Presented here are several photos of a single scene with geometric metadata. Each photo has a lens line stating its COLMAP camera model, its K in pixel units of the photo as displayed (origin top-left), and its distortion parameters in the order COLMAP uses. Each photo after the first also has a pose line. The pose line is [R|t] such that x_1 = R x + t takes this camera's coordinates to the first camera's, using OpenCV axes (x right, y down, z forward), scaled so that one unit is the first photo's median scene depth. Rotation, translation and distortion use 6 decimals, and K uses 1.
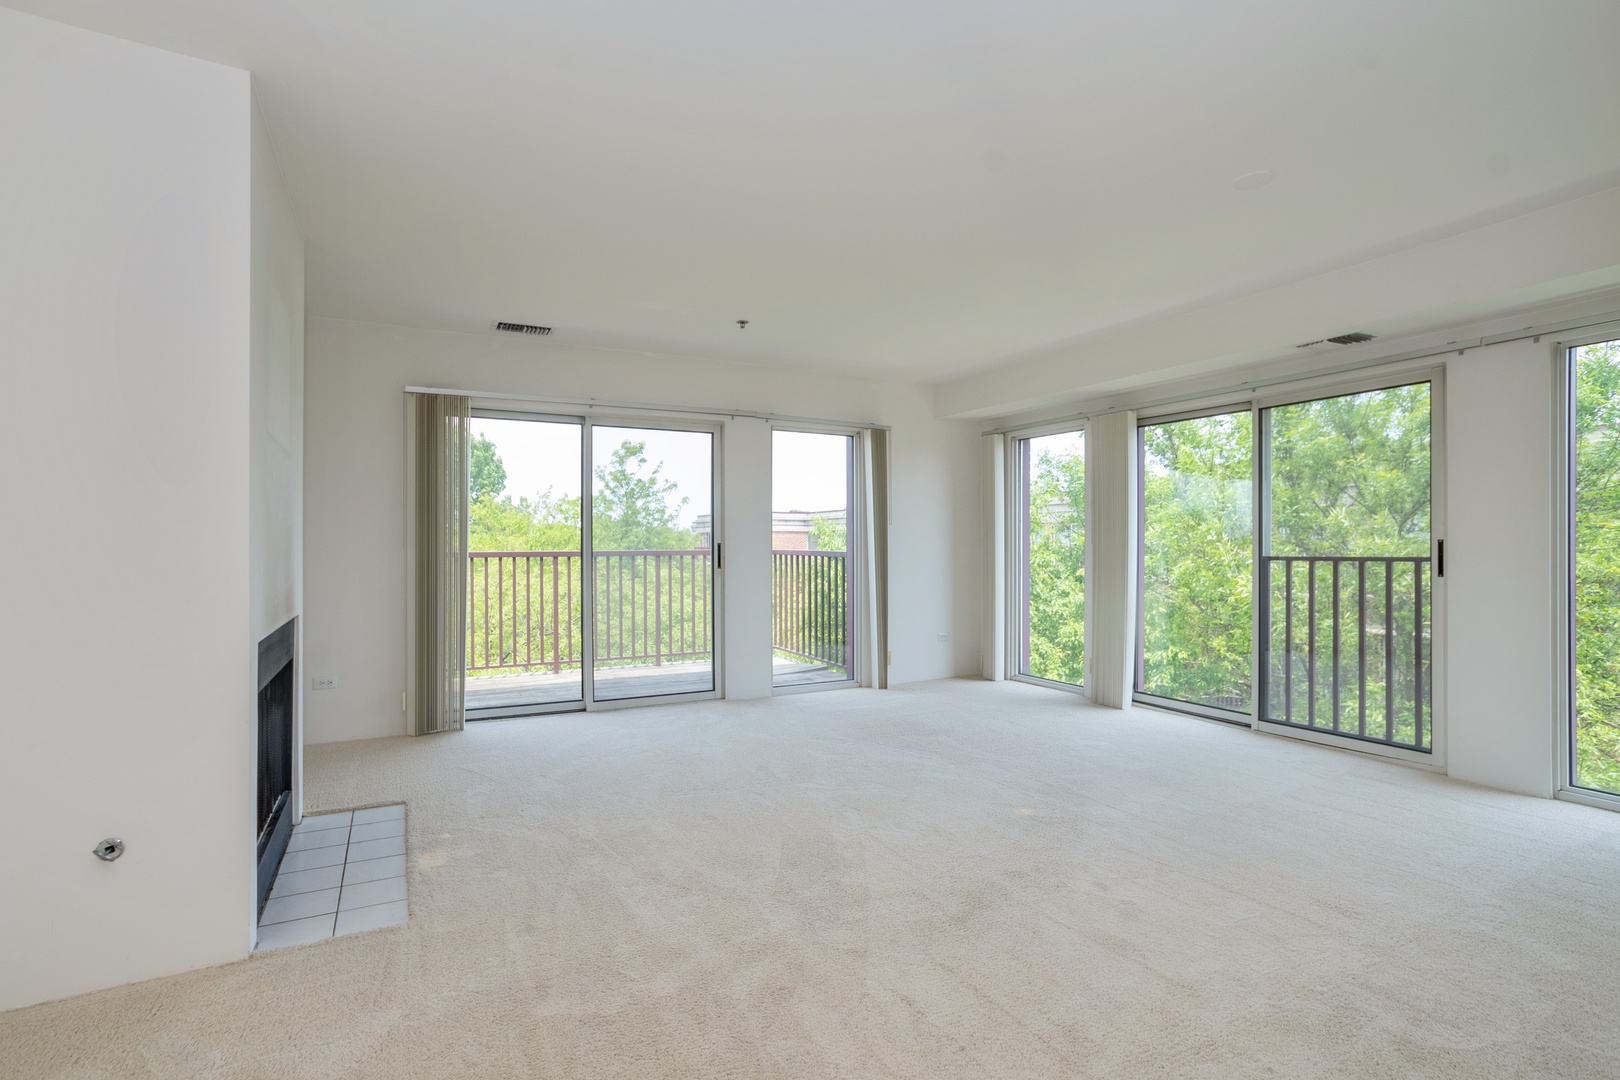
lens RADIAL K [[808.1, 0, 830.9], [0, 808.1, 537.9], [0, 0, 1]] dist [-0.001961, 0.000055]
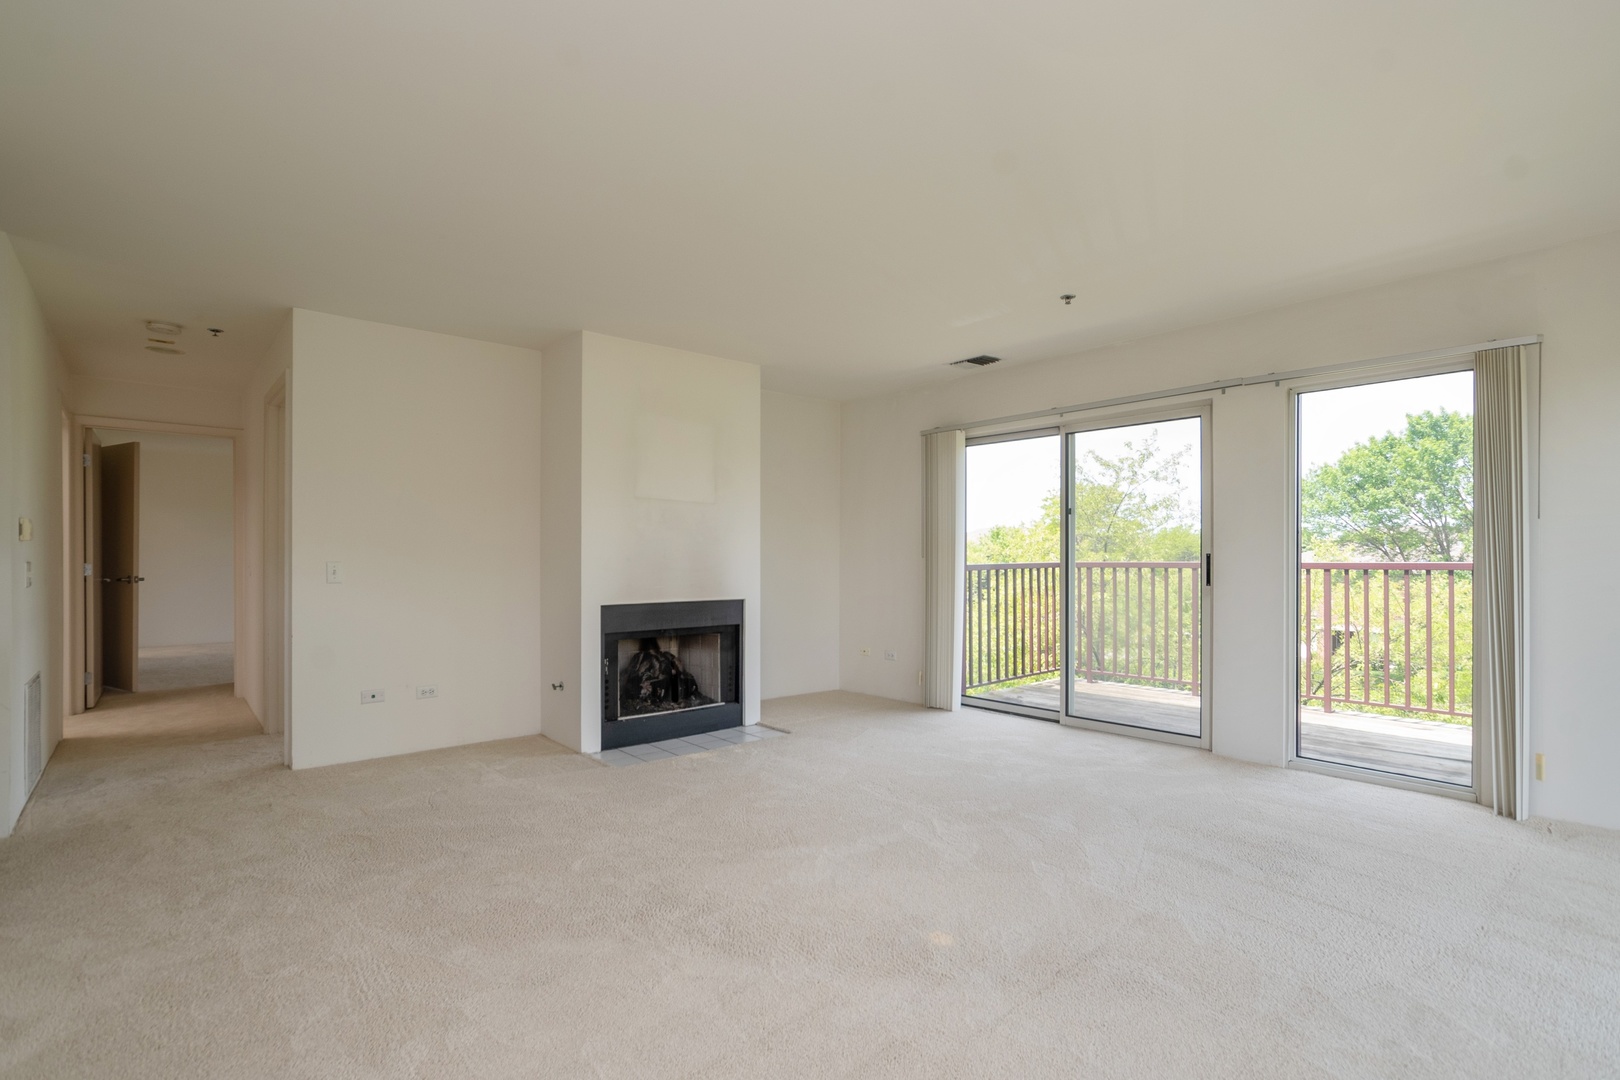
lens RADIAL K [[808.1, 0, 830.9], [0, 808.1, 537.9], [0, 0, 1]] dist [-0.001961, 0.000055]
pose [[0.218336, -0.019760, -0.975674, 0.569784], [-0.001726, 0.999786, -0.020635, 0.007670], [0.975872, 0.006190, 0.218255, 0.480495]]
